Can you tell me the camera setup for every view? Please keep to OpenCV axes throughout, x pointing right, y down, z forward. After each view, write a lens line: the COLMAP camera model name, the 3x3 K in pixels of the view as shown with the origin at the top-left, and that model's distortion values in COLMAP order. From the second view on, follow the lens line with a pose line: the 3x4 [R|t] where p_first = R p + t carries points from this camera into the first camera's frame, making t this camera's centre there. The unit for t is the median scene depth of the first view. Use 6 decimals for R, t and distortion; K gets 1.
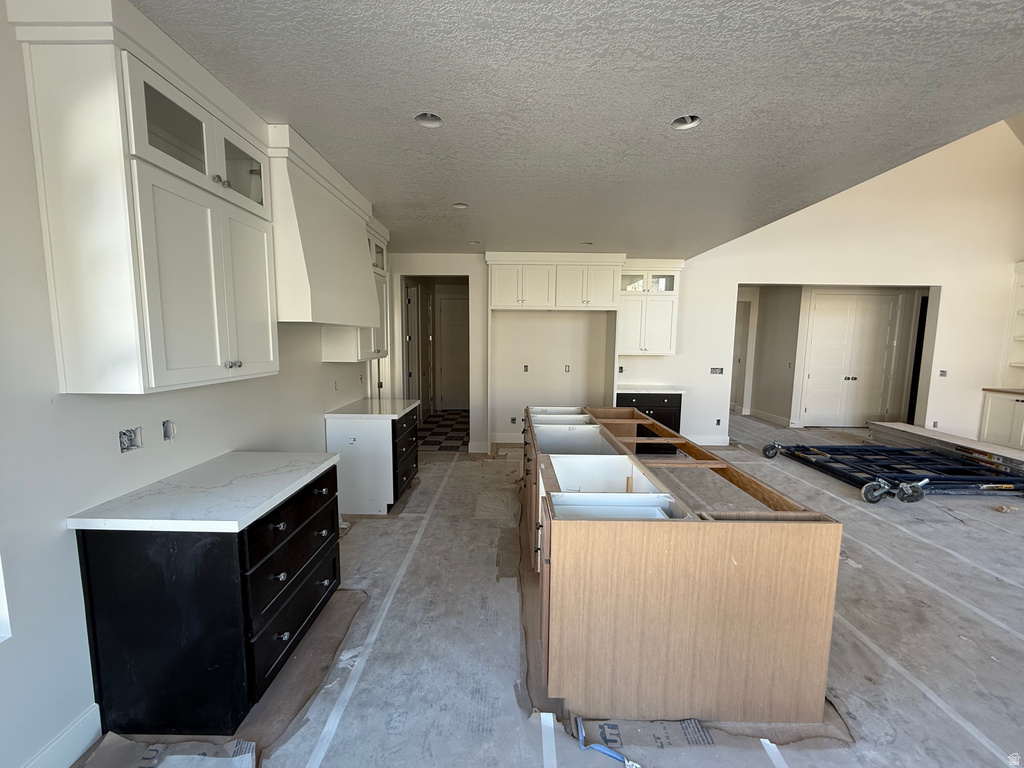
lens RADIAL K [[409.4, 0, 511.1], [0, 409.4, 384.6], [0, 0, 1]] dist [0.002103, -0.000471]
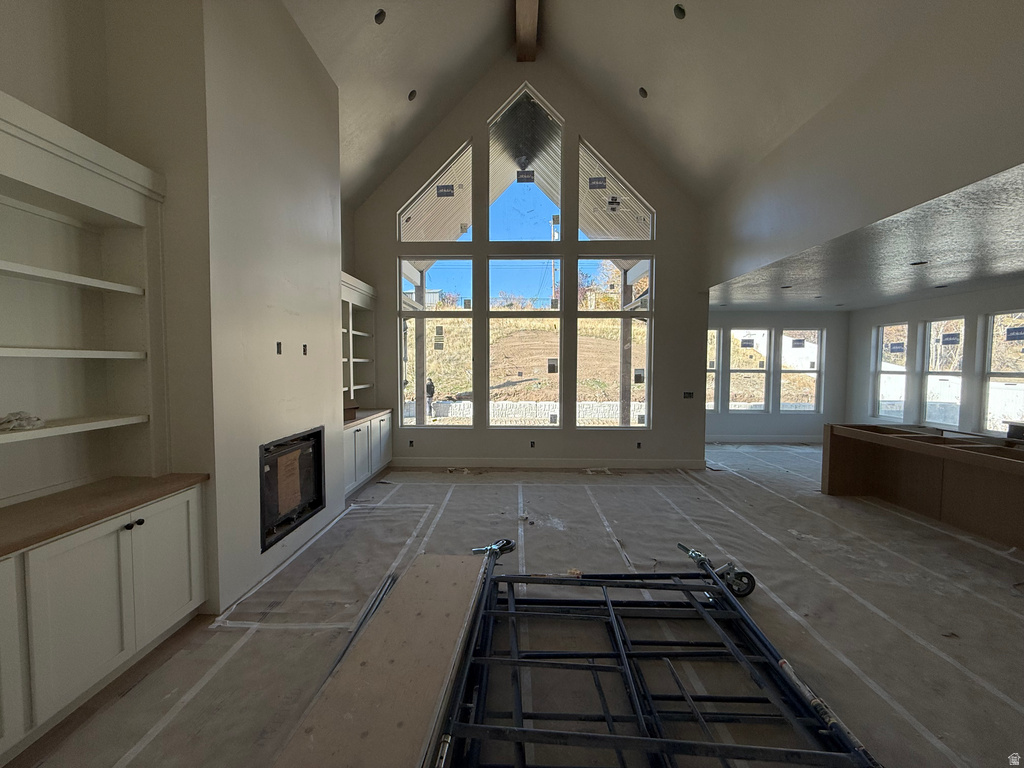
lens RADIAL K [[409.4, 0, 507.8], [0, 409.4, 383.9], [0, 0, 1]] dist [0.002103, -0.000471]
pose [[-0.999581, -0.013247, 0.025733, 1.070710], [-0.008997, 0.987273, 0.158782, -0.152756], [-0.027509, 0.158484, -0.986978, 1.398178]]
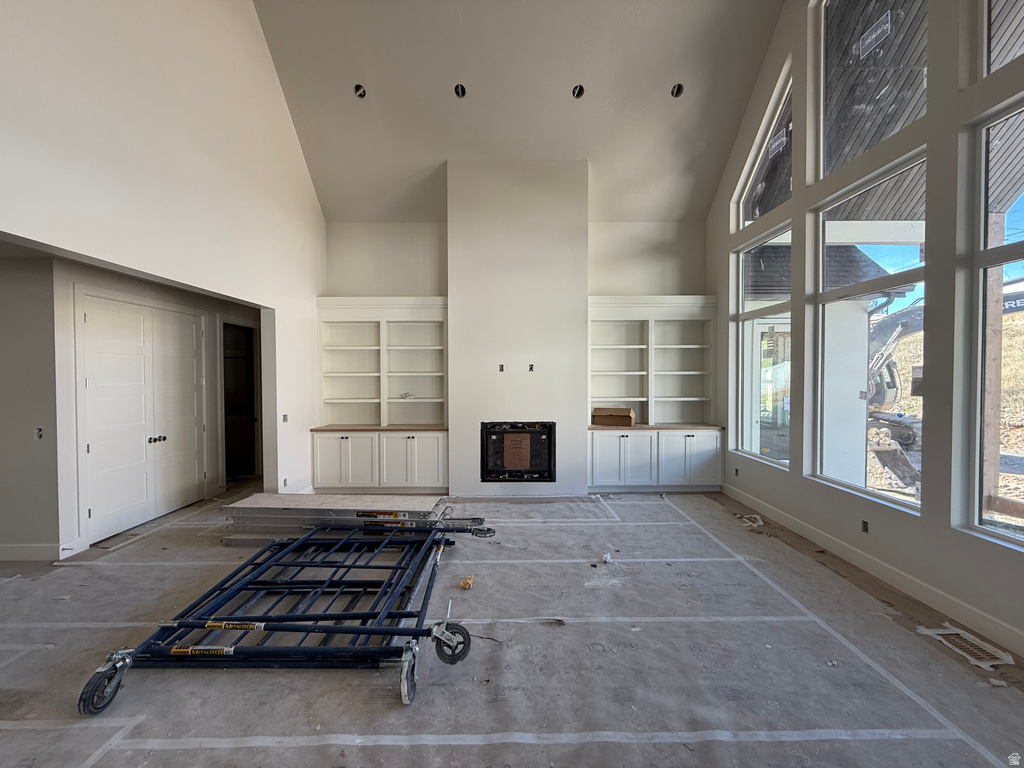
lens RADIAL K [[409.4, 0, 510.5], [0, 409.4, 384.5], [0, 0, 1]] dist [0.002103, -0.000471]
pose [[0.000990, -0.032588, 0.999468, 0.322500], [0.113625, 0.993000, 0.032265, -0.088256], [-0.993523, 0.113533, 0.004686, 0.704313]]
